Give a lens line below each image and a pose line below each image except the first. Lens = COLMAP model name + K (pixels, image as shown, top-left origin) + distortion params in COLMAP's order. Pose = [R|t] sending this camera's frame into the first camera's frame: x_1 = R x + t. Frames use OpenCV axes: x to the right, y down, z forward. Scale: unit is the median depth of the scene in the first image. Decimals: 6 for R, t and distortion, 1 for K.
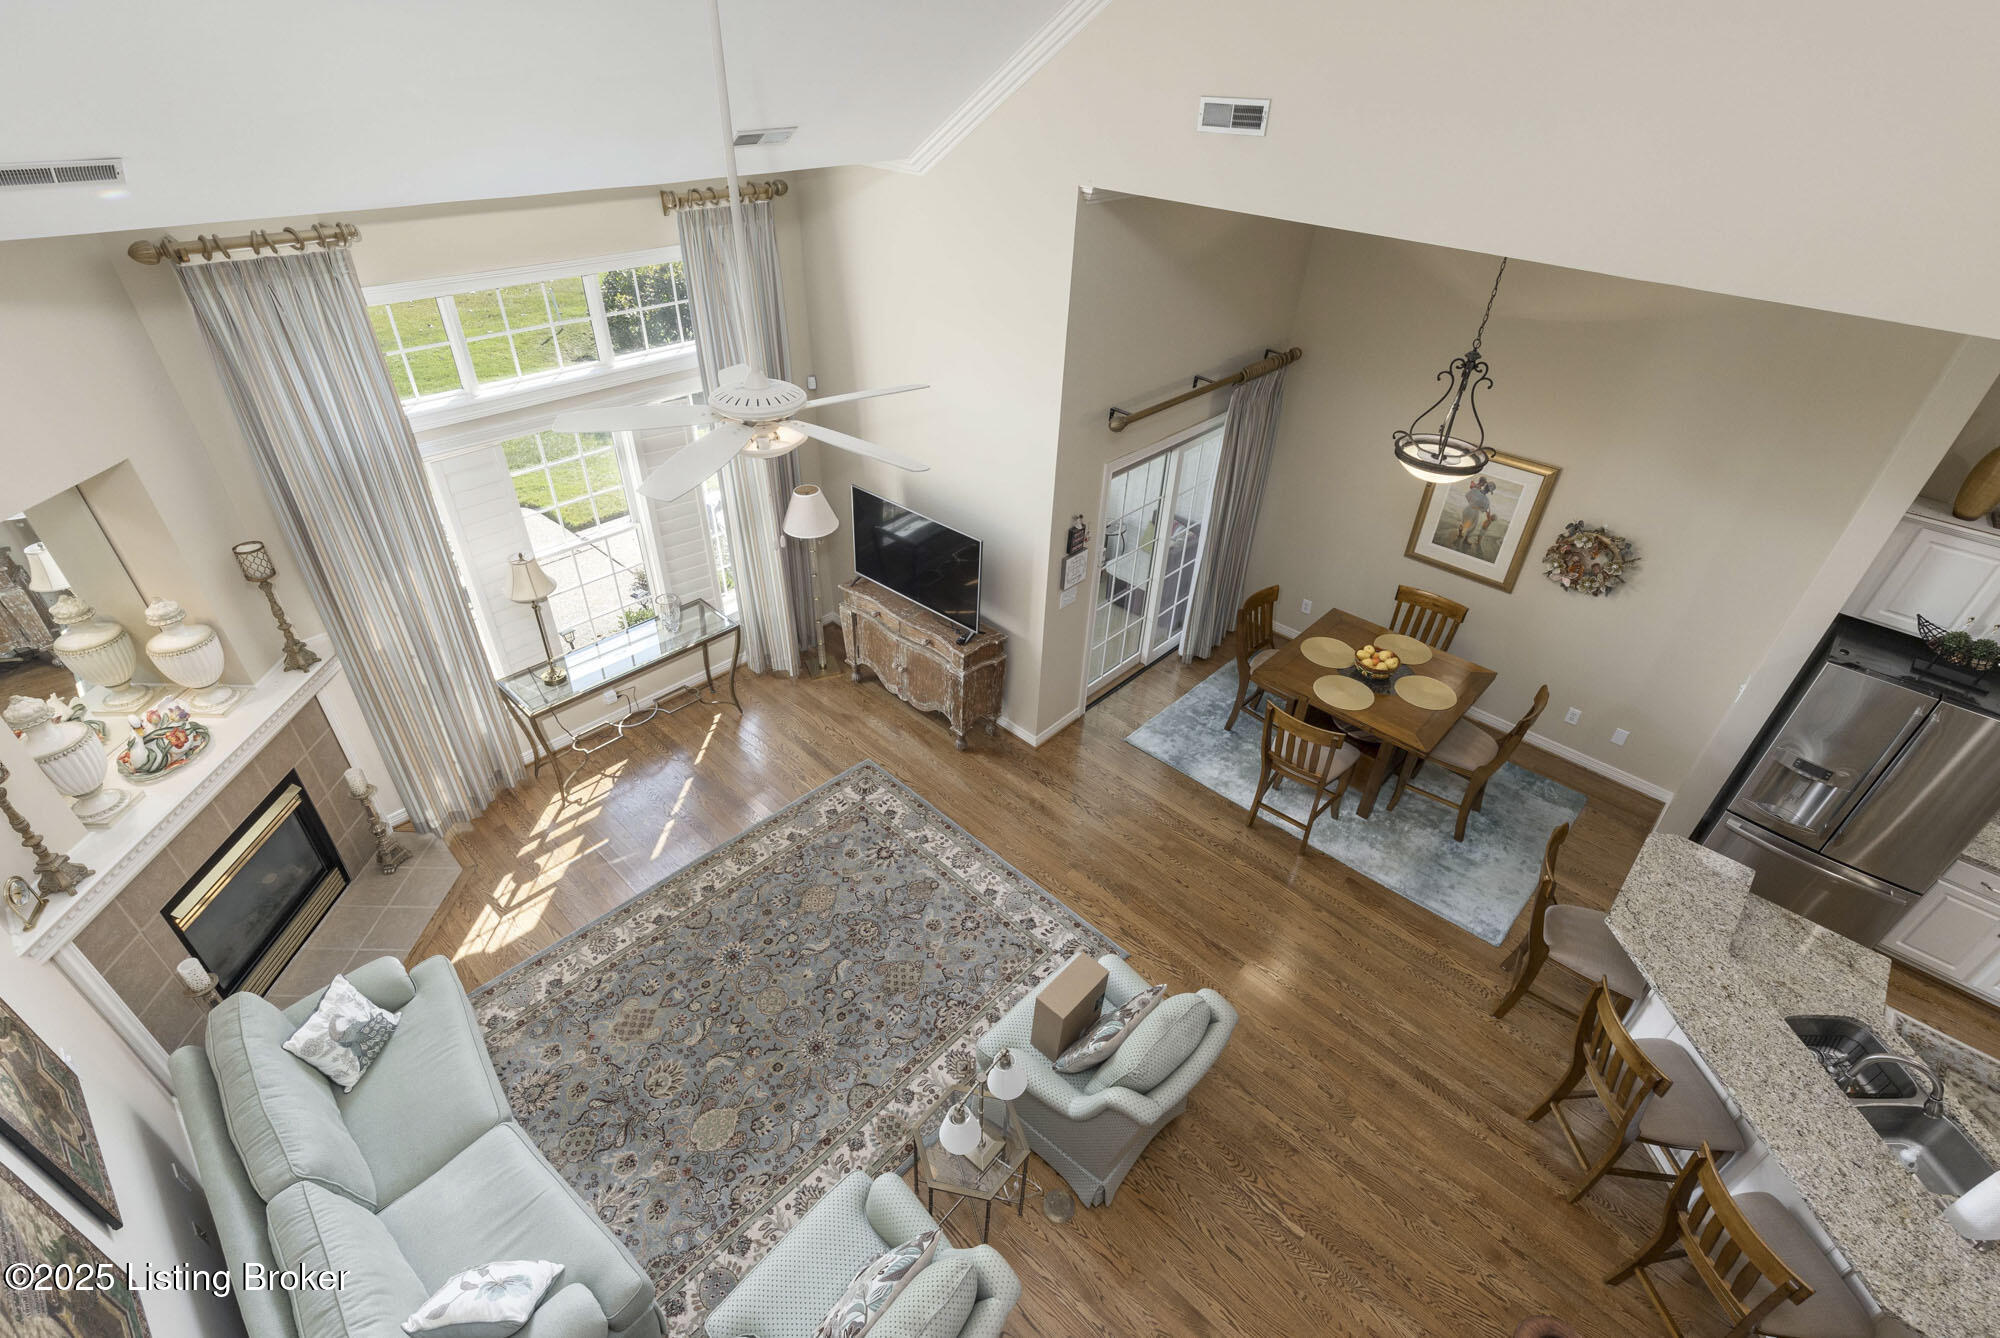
lens RADIAL K [[922.5, 0, 988.8], [0, 922.5, 672.0], [0, 0, 1]] dist [0.002077, 0.000111]
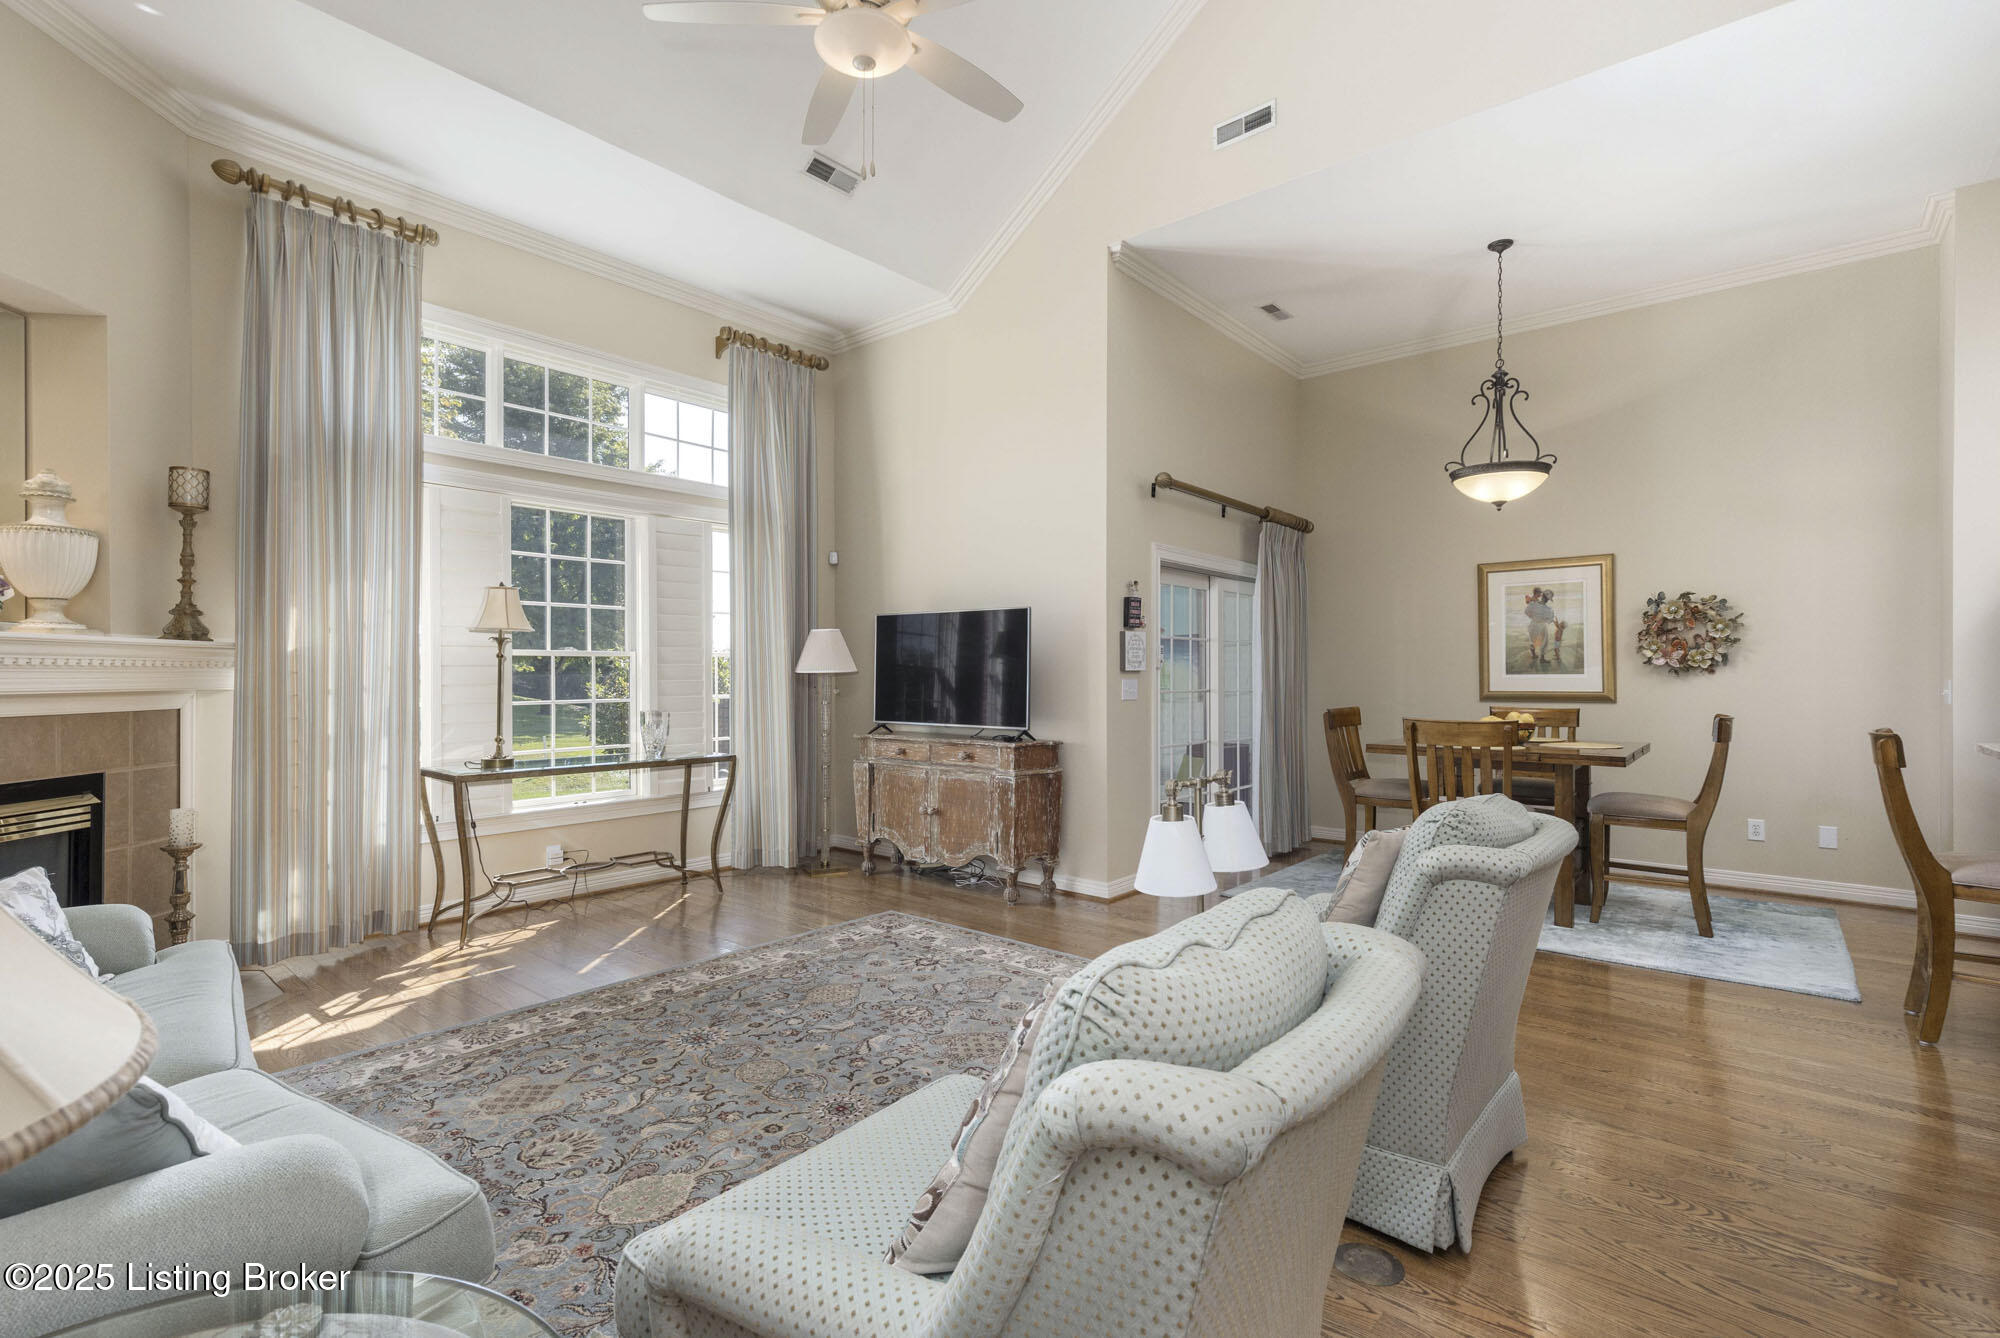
lens RADIAL K [[922.5, 0, 988.8], [0, 922.5, 672.0], [0, 0, 1]] dist [0.002077, 0.000111]
pose [[0.998081, -0.028620, 0.054906, -0.097657], [0.055199, 0.813014, -0.579621, 0.423088], [-0.028051, 0.581540, 0.813034, 0.311836]]
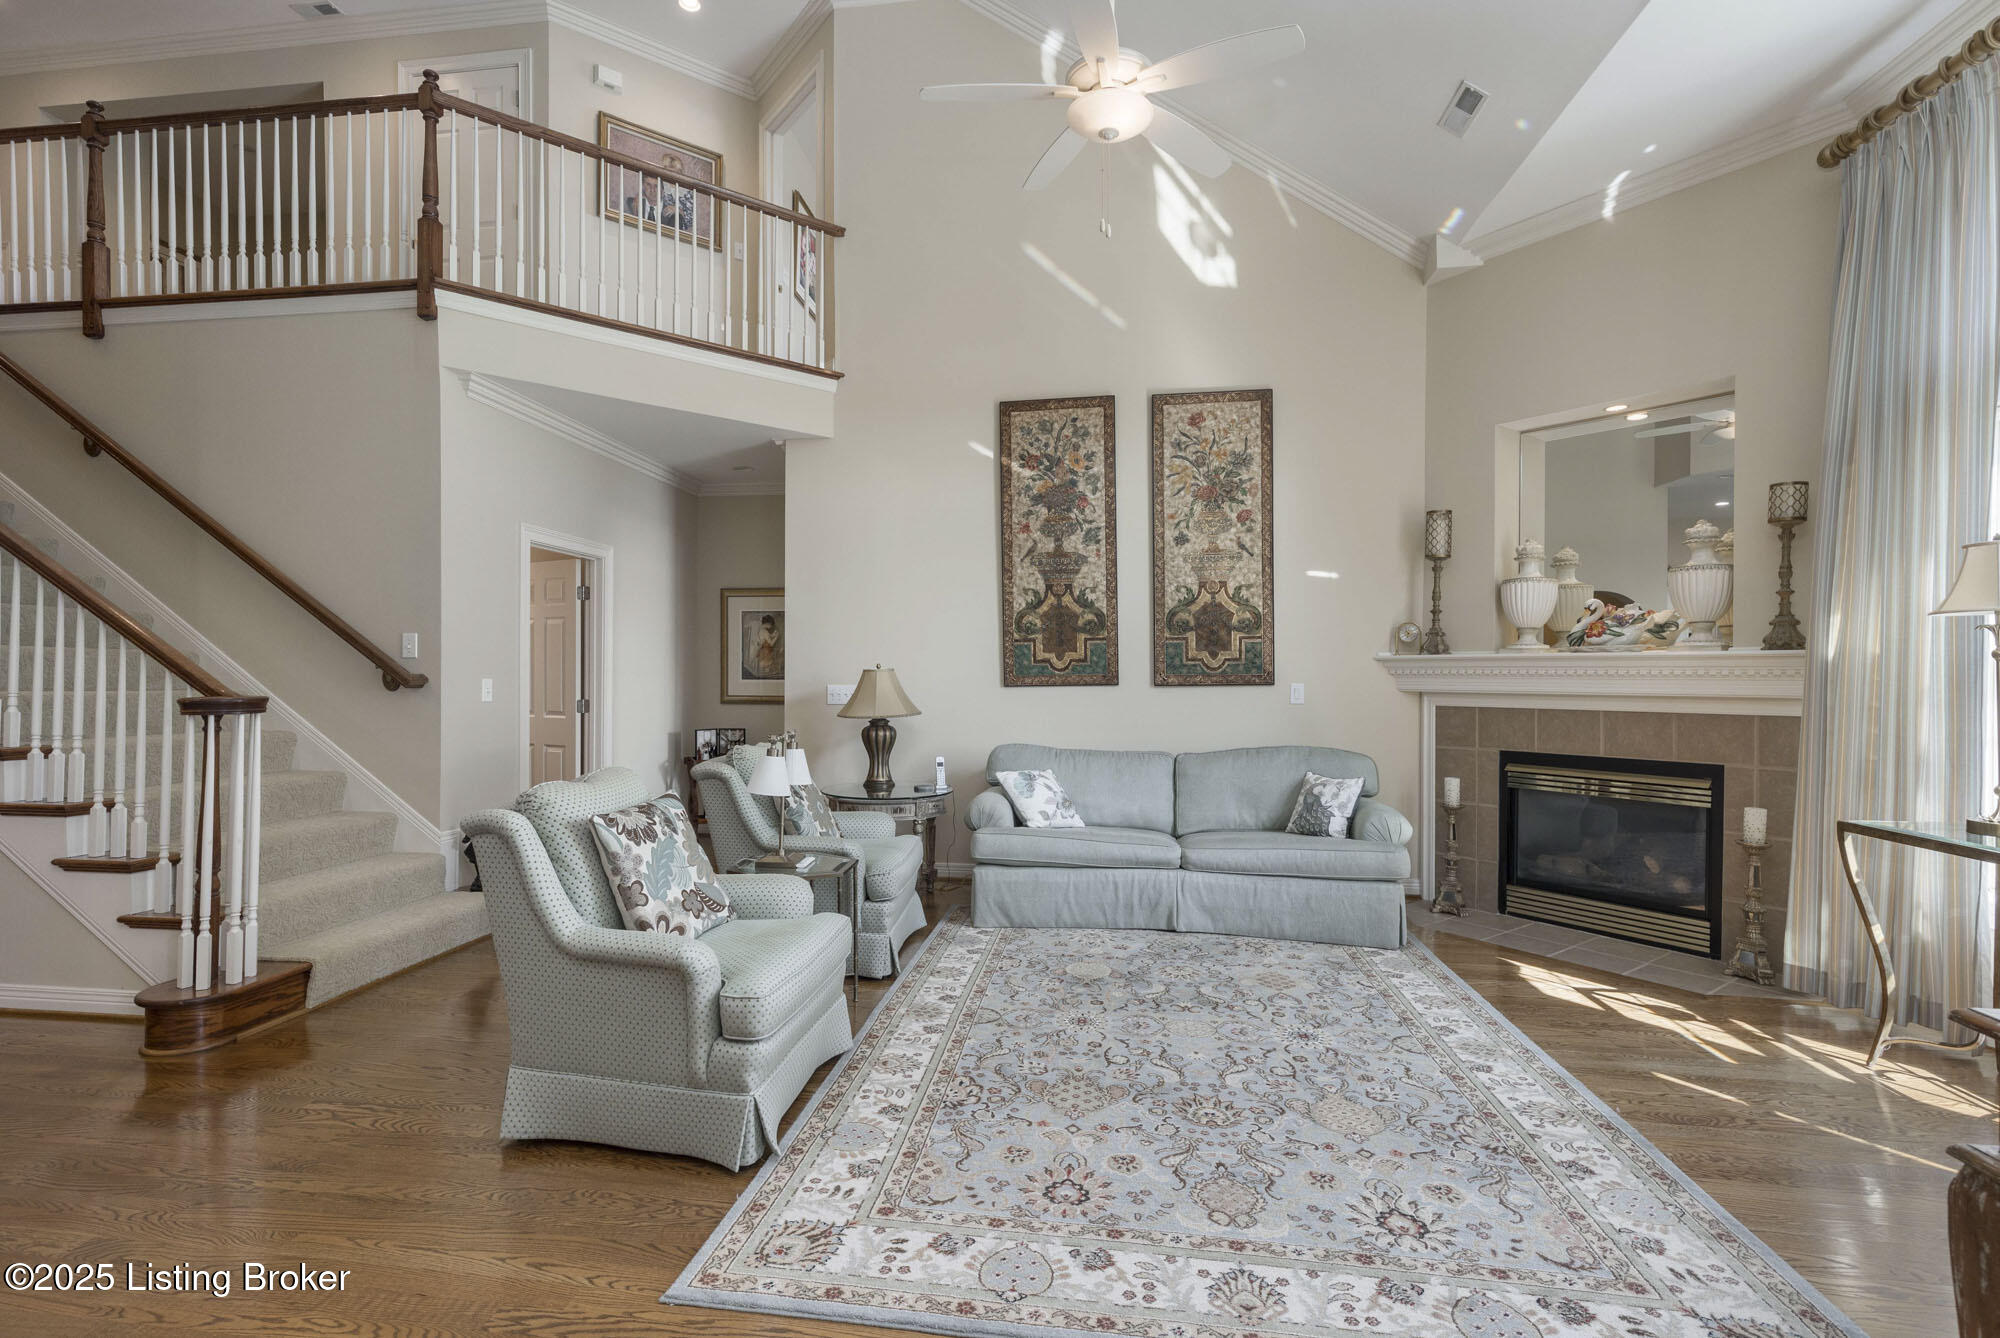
lens RADIAL K [[922.5, 0, 988.8], [0, 922.5, 672.0], [0, 0, 1]] dist [0.002077, 0.000111]
pose [[-0.809591, -0.036853, -0.585837, 0.241922], [-0.363838, 0.814691, 0.451552, -0.087407], [0.460635, 0.578722, -0.672975, 1.045436]]
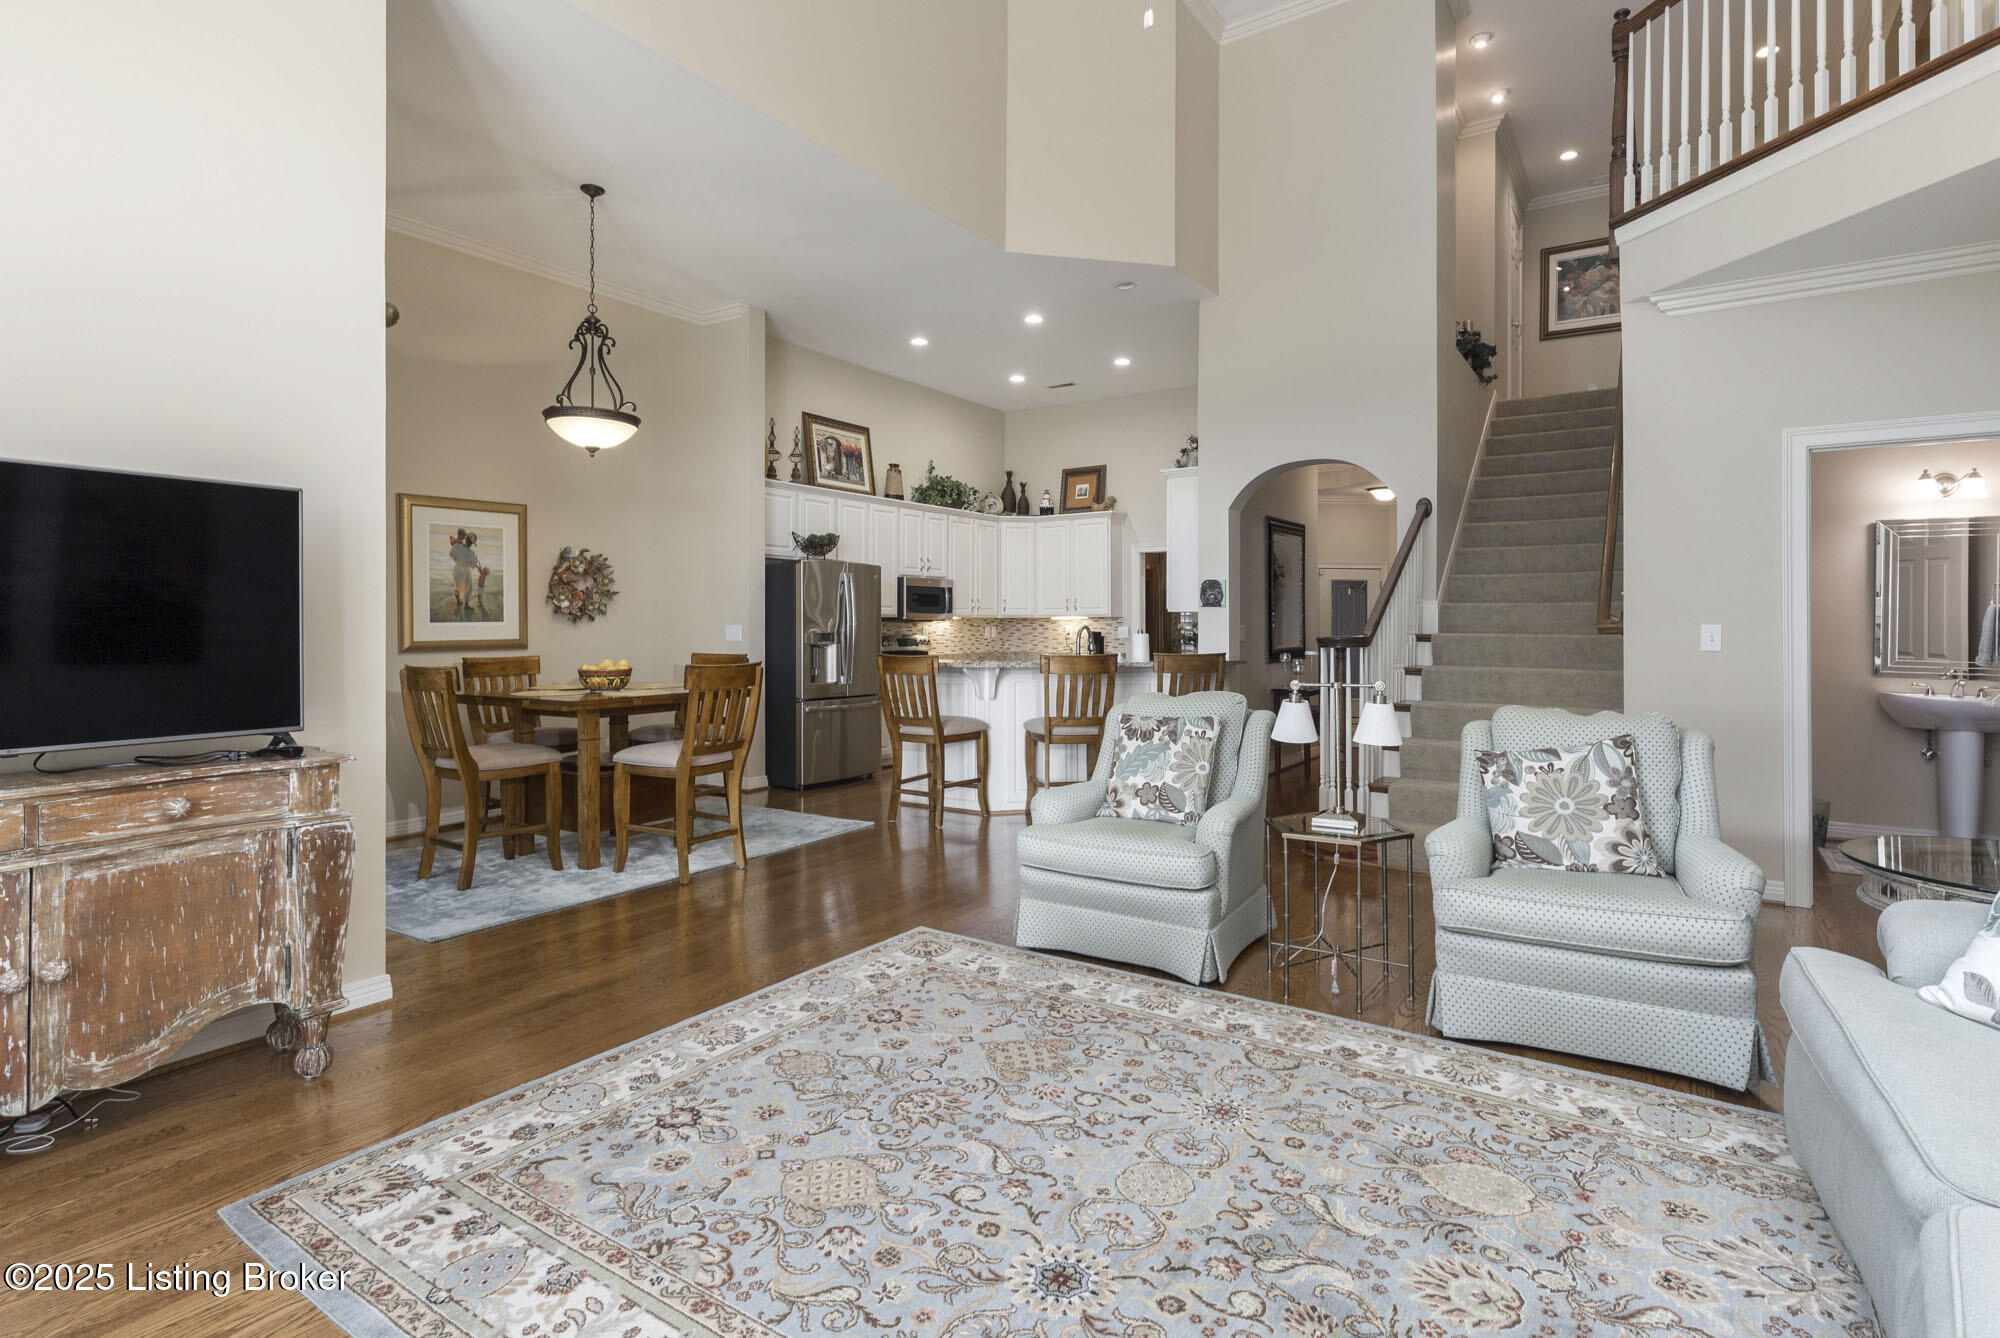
lens RADIAL K [[987.2, 0, 1013.3], [0, 987.2, 621.6], [0, 0, 1]] dist [0.004546, 0.000366]
pose [[-0.177256, -0.028936, 0.983739, -0.554009], [0.568340, 0.813039, 0.126322, 0.049577], [-0.803474, 0.581489, -0.127670, 0.814365]]
